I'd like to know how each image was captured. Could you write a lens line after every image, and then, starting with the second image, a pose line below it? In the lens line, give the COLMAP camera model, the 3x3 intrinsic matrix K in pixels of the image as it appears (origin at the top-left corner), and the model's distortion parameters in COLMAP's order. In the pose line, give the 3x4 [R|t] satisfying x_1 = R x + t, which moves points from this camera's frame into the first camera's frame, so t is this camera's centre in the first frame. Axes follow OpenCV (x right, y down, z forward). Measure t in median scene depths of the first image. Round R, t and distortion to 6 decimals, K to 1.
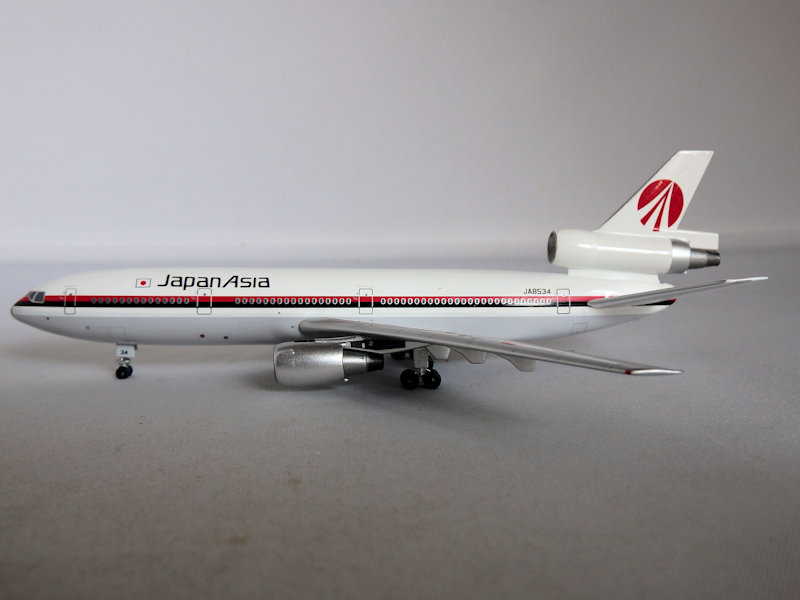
lens RADIAL K [[782.7, 0, 400.5], [0, 782.7, 294.9], [0, 0, 1]] dist [0.069260, 0.000000]
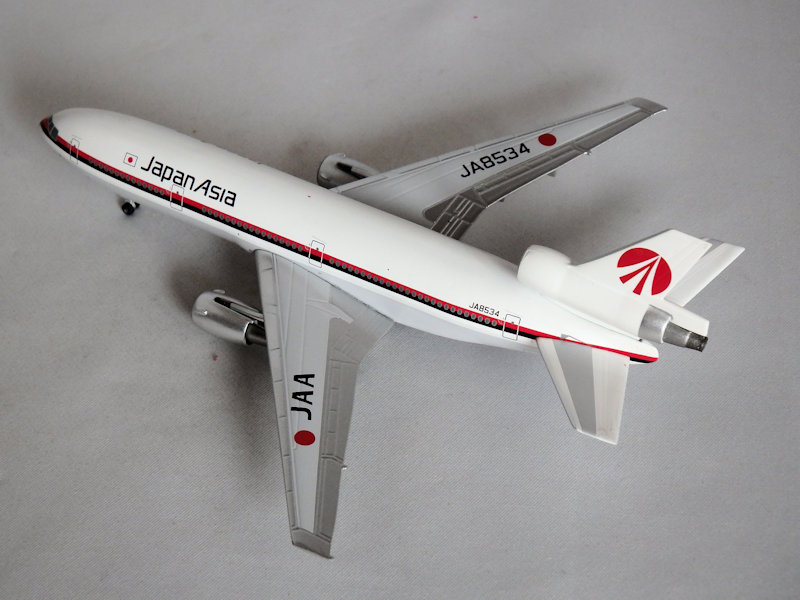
lens RADIAL K [[2074.9, 0, 399.8], [0, 2074.9, 300.1], [0, 0, 1]] dist [-0.086558, 0.000000]
pose [[0.828772, 0.397471, -0.393896, 1.054478], [-0.074868, 0.776336, 0.625857, -1.533122], [0.554556, -0.489202, 0.673163, -0.664406]]
